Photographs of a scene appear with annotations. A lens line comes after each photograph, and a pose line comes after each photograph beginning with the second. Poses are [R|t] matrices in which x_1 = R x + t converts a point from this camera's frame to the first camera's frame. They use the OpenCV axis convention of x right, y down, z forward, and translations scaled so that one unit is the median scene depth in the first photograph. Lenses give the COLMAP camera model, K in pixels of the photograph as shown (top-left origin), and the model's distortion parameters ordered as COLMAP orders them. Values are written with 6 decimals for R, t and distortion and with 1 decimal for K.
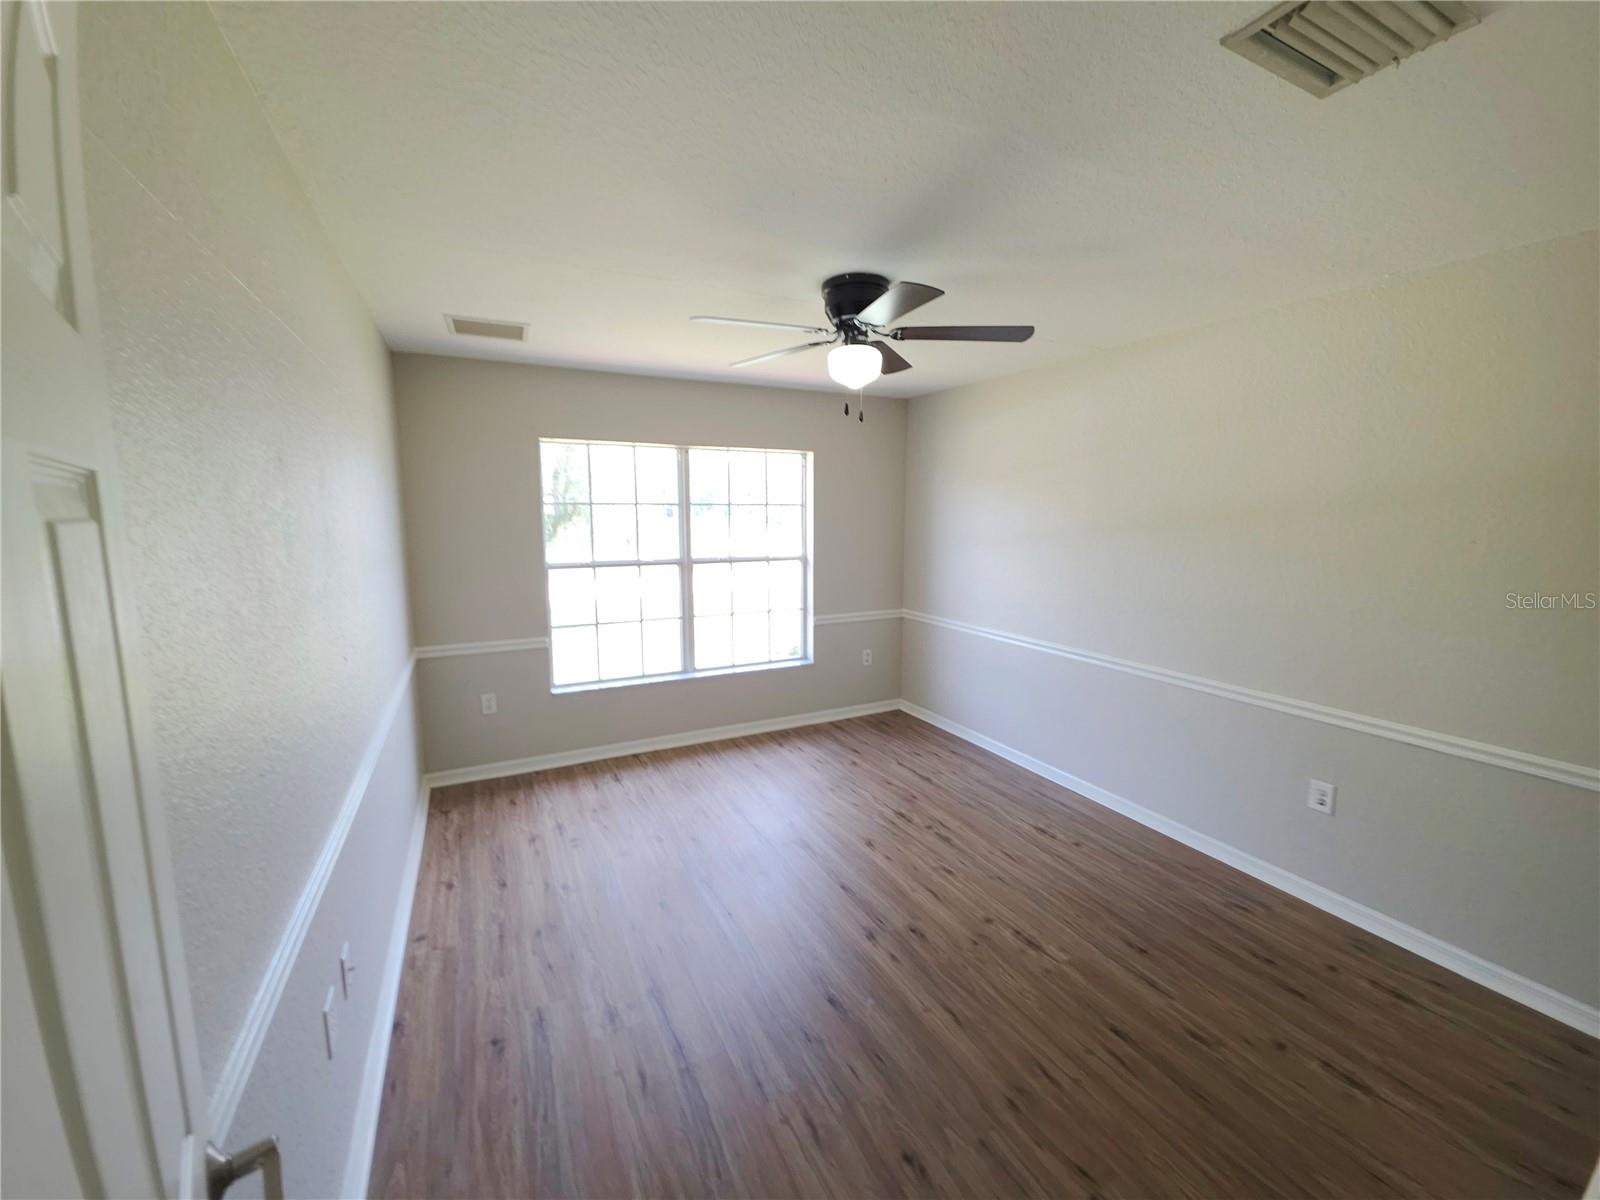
lens RADIAL K [[628.1, 0, 794.9], [0, 628.1, 594.5], [0, 0, 1]] dist [-0.000341, -0.000389]
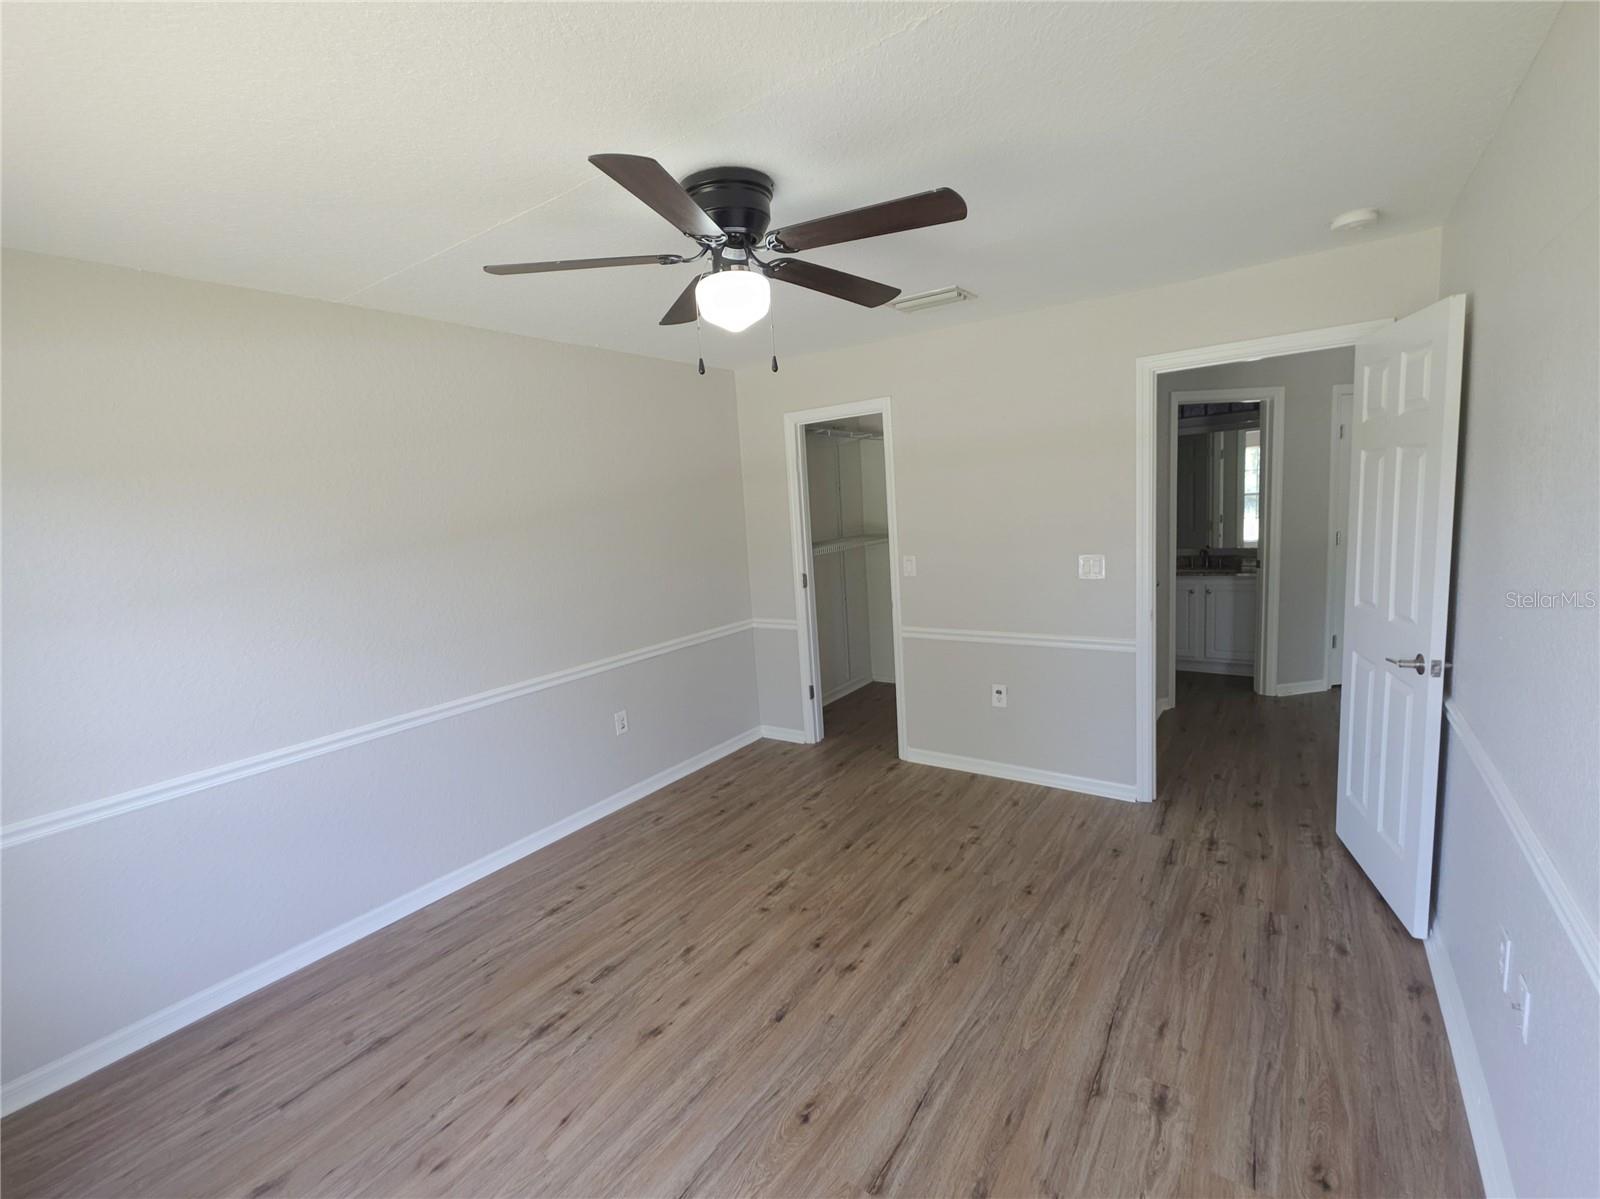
lens RADIAL K [[691.4, 0, 791.9], [0, 691.4, 598.1], [0, 0, 1]] dist [-0.000954, -0.000657]
pose [[-0.458608, -0.096390, 0.883395, -0.628732], [0.184863, 0.962003, 0.200937, -0.169638], [-0.869197, 0.255459, -0.423364, 1.283372]]
